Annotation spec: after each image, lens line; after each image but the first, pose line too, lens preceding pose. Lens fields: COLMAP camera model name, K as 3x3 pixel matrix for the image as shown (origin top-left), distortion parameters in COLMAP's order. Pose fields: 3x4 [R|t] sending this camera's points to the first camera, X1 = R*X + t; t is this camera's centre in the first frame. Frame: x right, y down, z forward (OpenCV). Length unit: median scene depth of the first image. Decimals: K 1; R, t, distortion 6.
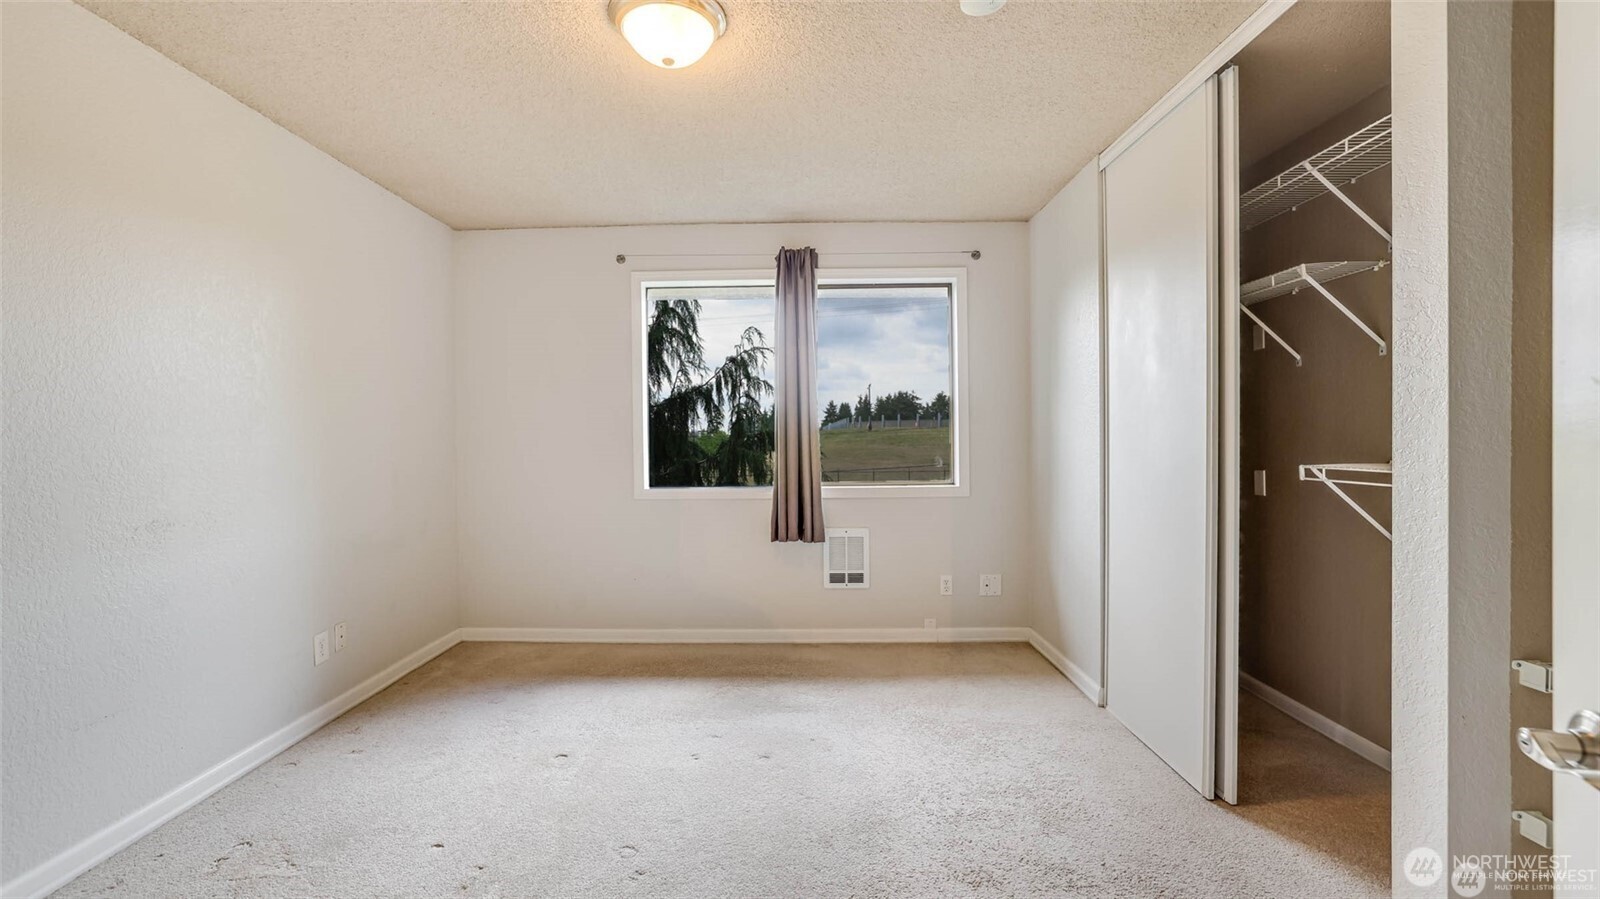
lens RADIAL K [[682.6, 0, 783.3], [0, 682.6, 435.9], [0, 0, 1]] dist [-0.032378, 0.017162]
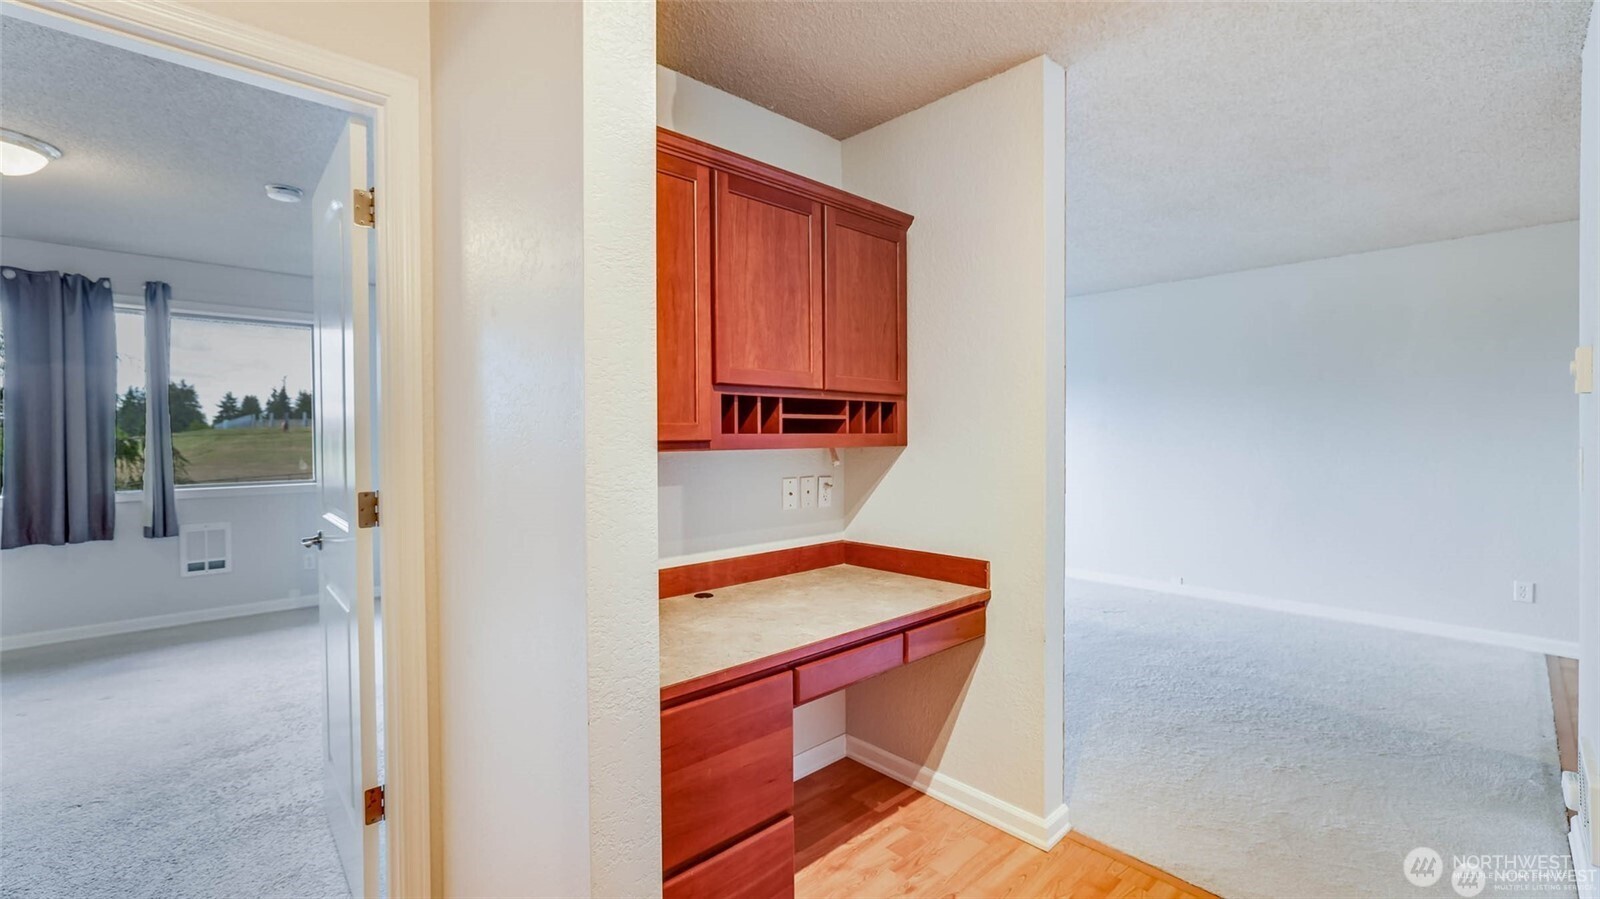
lens RADIAL K [[682.6, 0, 783.3], [0, 682.6, 435.9], [0, 0, 1]] dist [-0.032378, 0.017162]
pose [[0.726410, -0.002416, 0.687258, 0.019553], [0.002094, 0.999997, 0.001301, -0.012442], [-0.687259, 0.000494, 0.726413, -0.512591]]
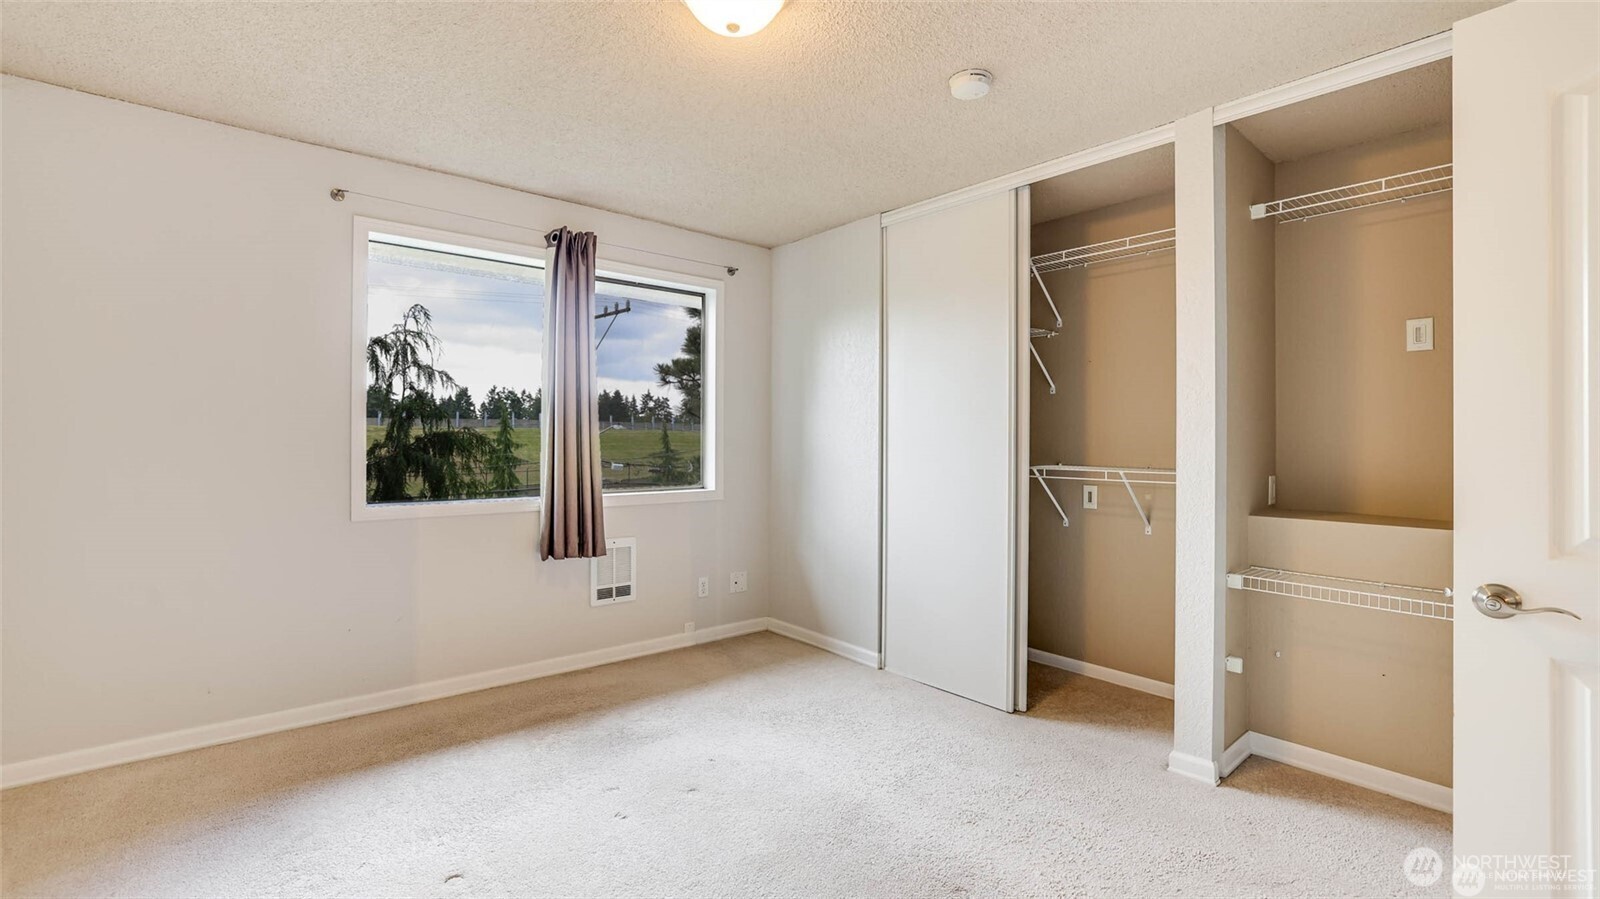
lens RADIAL K [[689.2, 0, 781.8], [0, 689.2, 423.5], [0, 0, 1]] dist [-0.038992, 0.017534]
pose [[0.758900, 0.030496, 0.650493, -0.353305], [-0.016032, 0.999475, -0.028153, 0.000544], [-0.651010, 0.010937, 0.758990, 0.136816]]
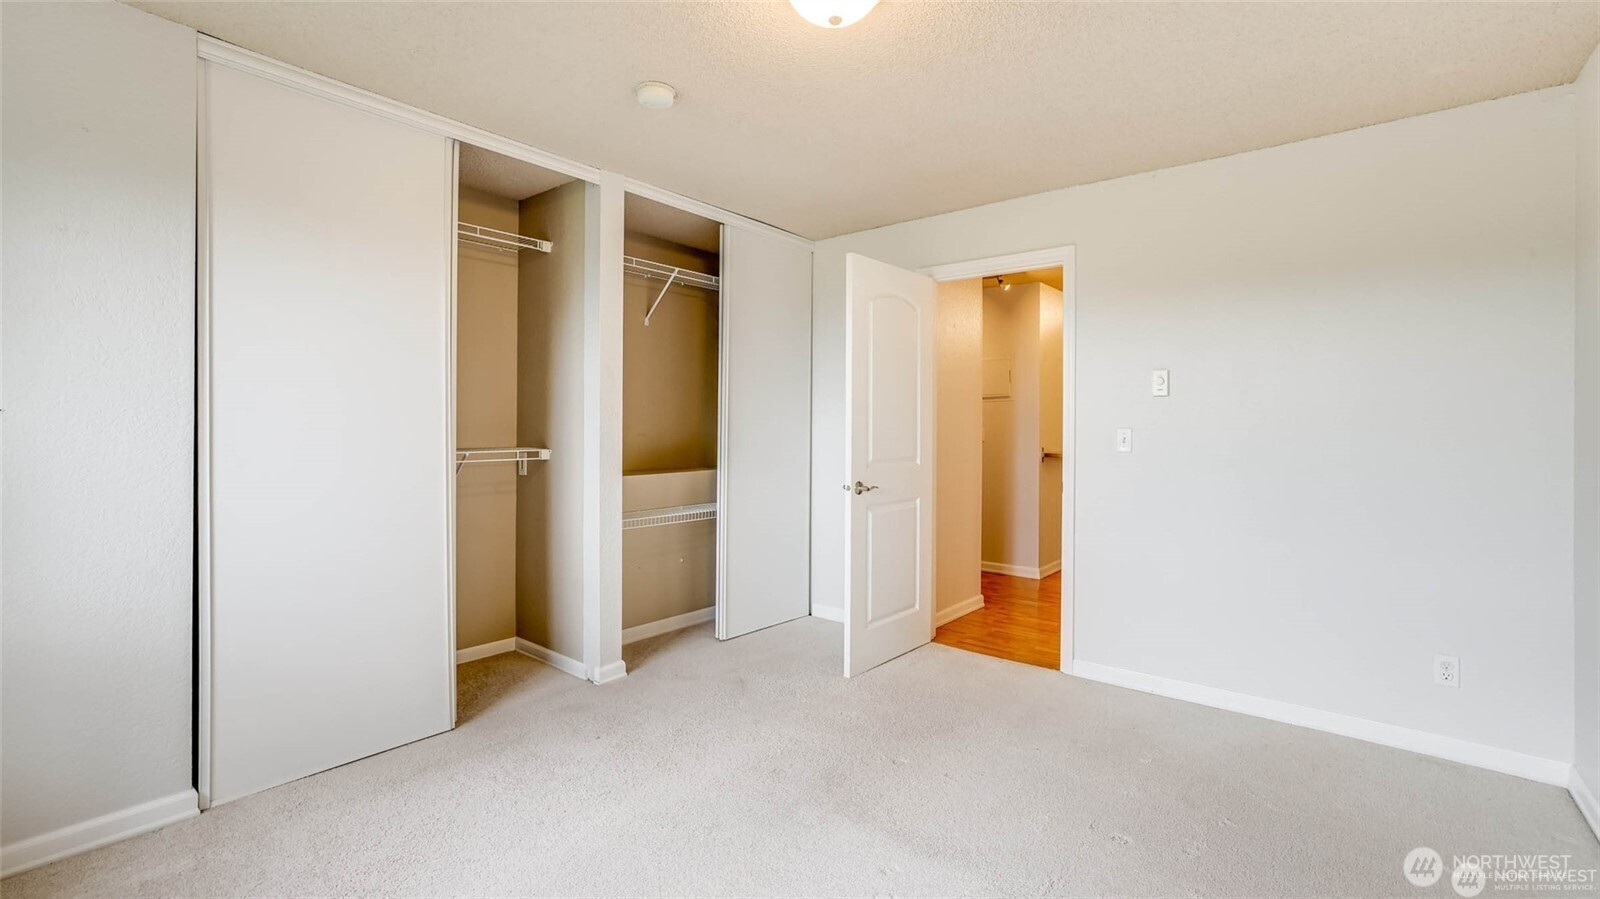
lens RADIAL K [[682.6, 0, 783.3], [0, 682.6, 435.9], [0, 0, 1]] dist [-0.032378, 0.017162]
pose [[-0.771313, 0.004508, 0.636440, -0.338465], [0.006197, 0.999981, 0.000427, 0.007719], [-0.636426, 0.004273, -0.771326, 0.927637]]
